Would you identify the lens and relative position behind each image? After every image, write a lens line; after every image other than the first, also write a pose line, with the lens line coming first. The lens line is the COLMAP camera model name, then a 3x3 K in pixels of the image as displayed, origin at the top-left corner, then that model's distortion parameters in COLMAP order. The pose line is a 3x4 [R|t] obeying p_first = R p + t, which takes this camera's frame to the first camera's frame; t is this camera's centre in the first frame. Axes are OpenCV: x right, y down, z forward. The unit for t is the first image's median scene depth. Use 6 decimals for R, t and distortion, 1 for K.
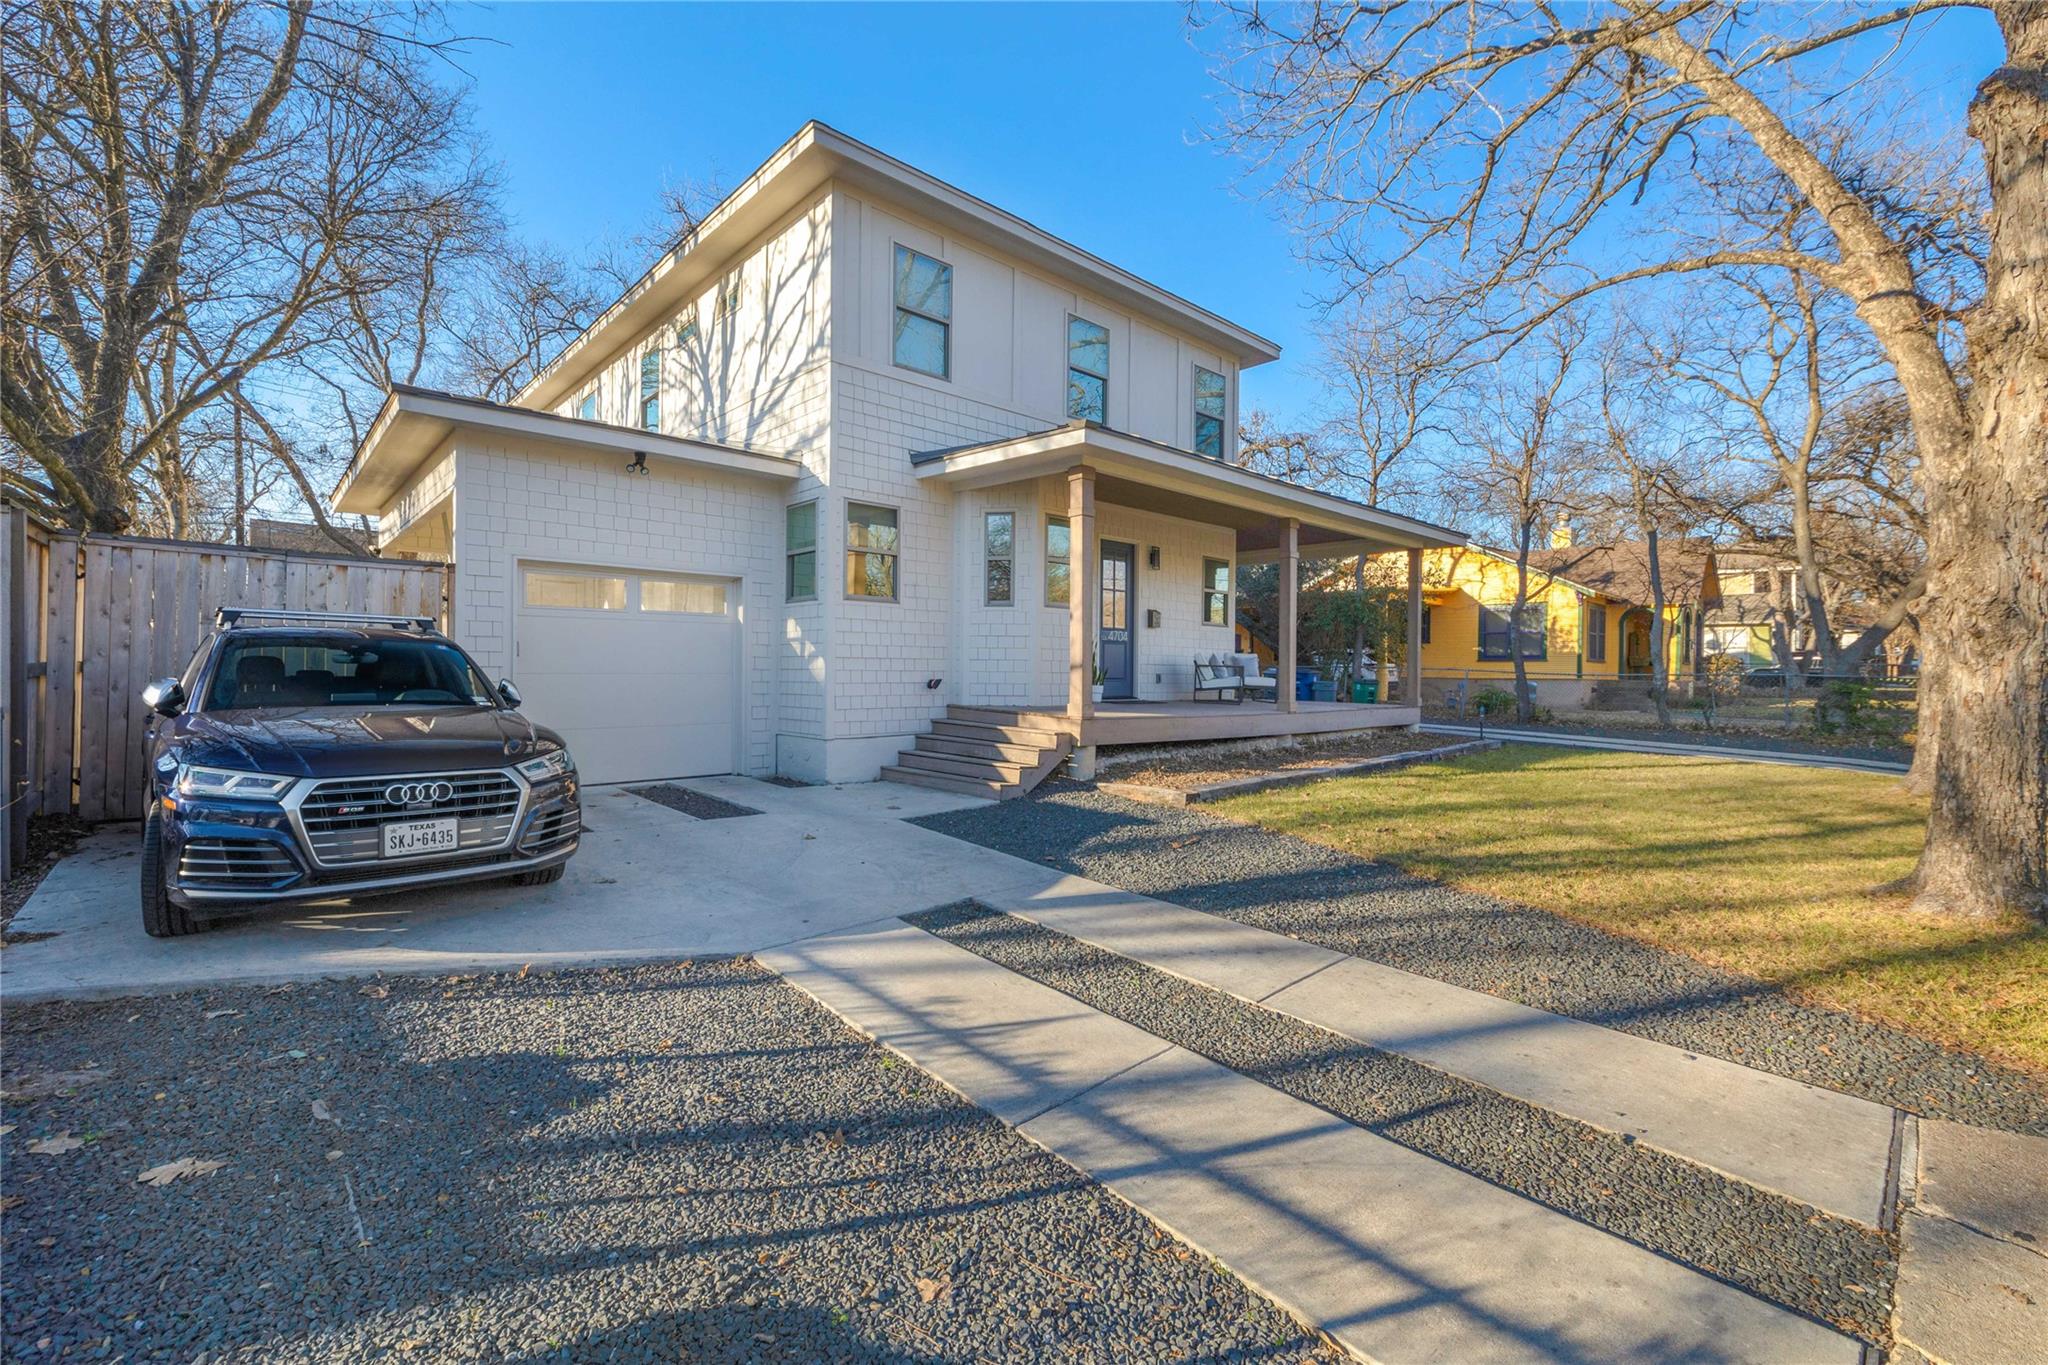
lens RADIAL K [[879.9, 0, 1022.4], [0, 879.9, 674.0], [0, 0, 1]] dist [0.004808, 0.000531]
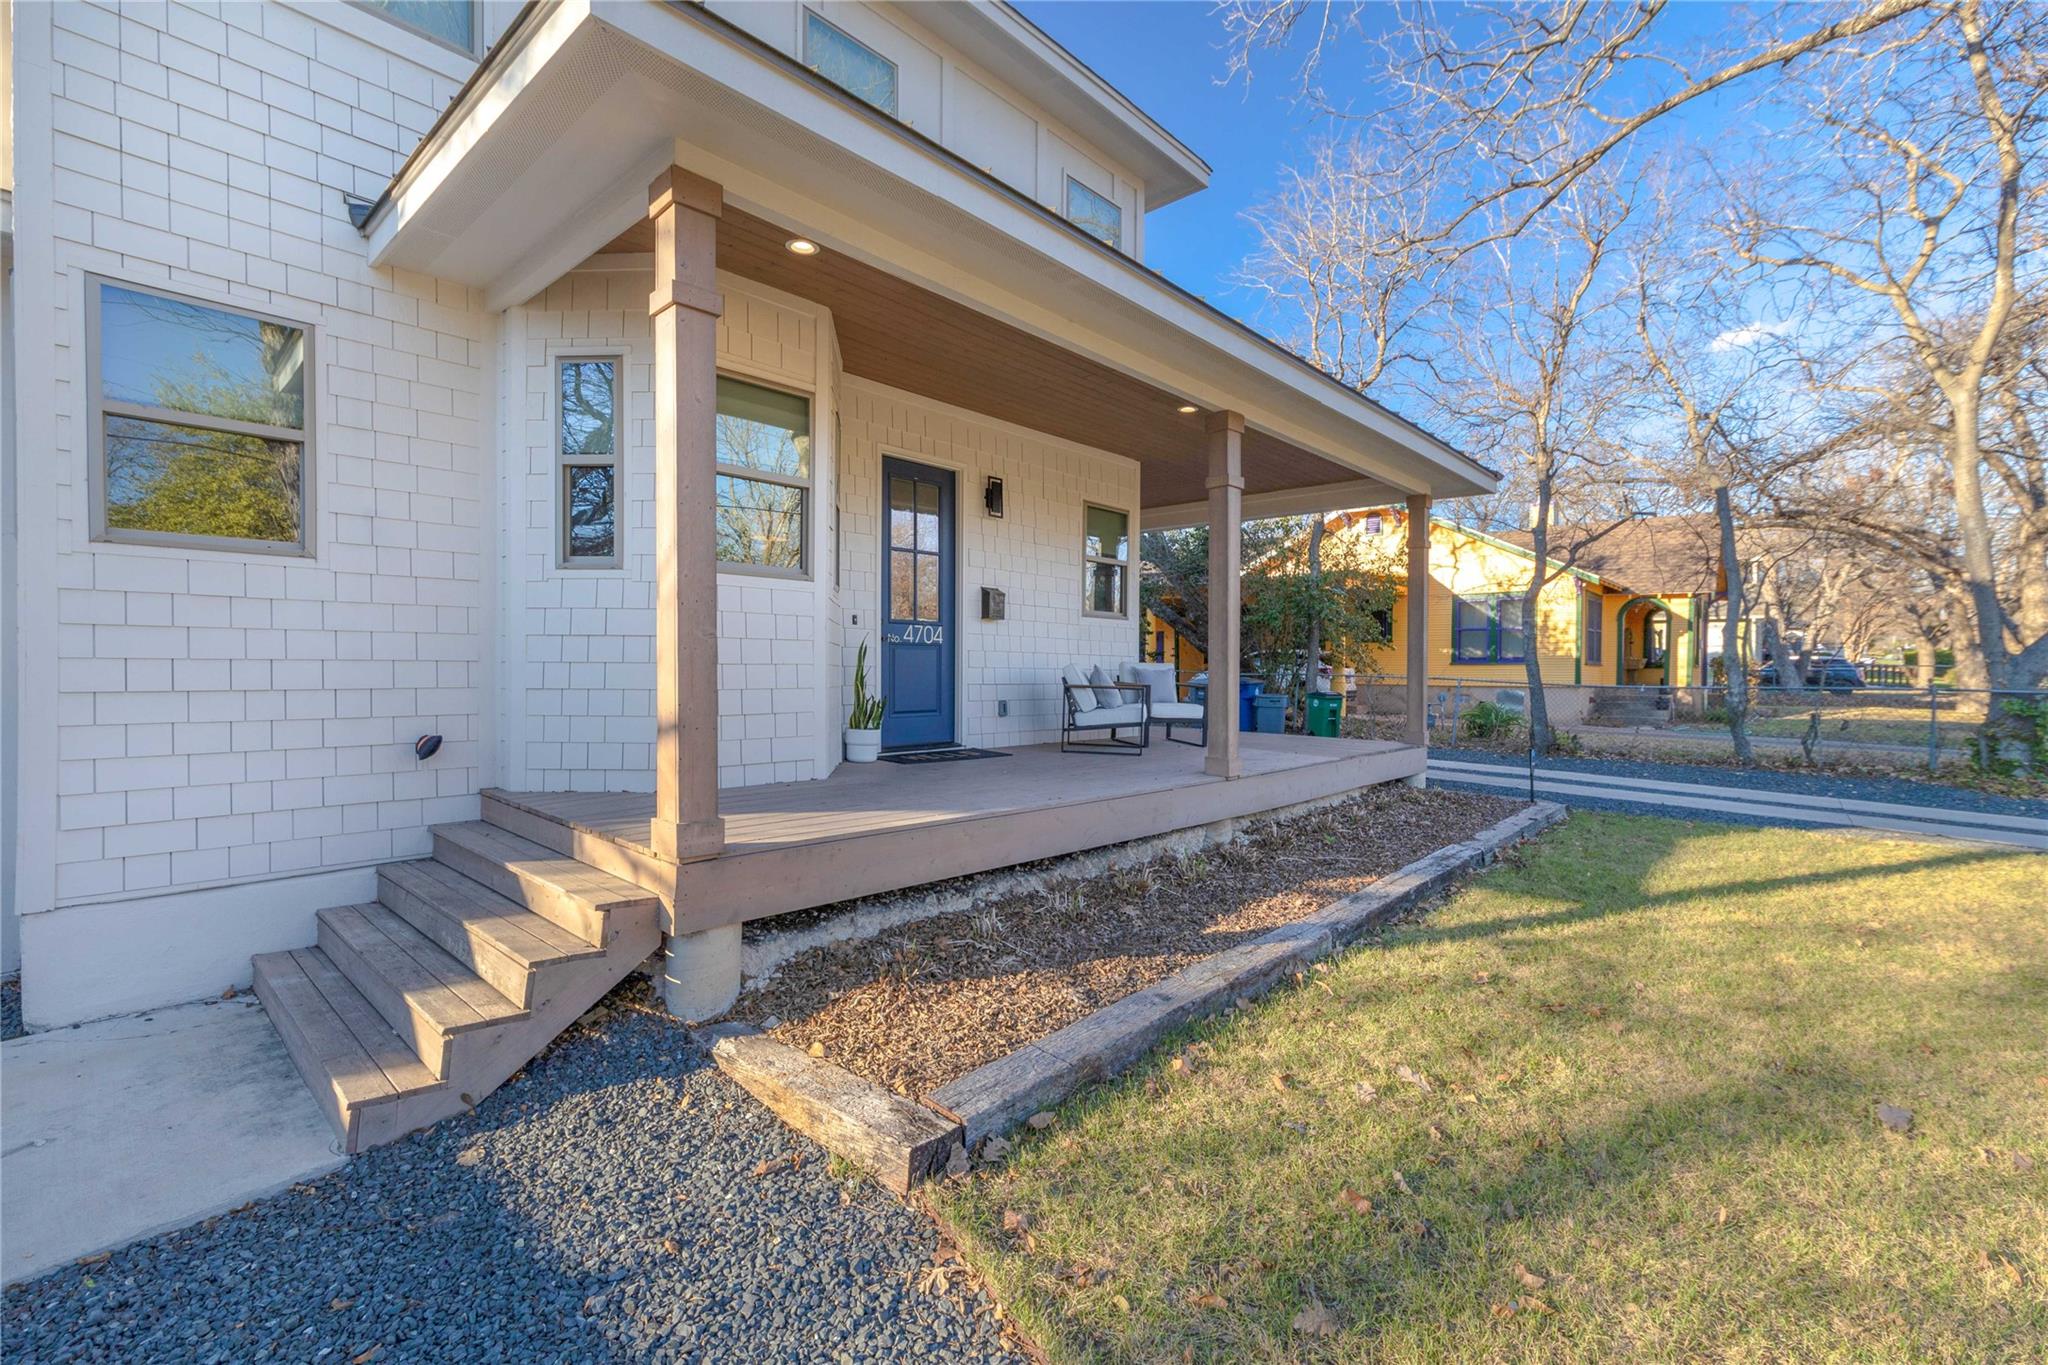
lens RADIAL K [[879.9, 0, 1024.1], [0, 879.9, 682.9], [0, 0, 1]] dist [0.004808, 0.000531]
pose [[0.997226, -0.006338, 0.074157, 0.121665], [0.005499, 0.999919, 0.011507, -0.017622], [-0.074224, -0.011067, 0.997180, 0.412691]]
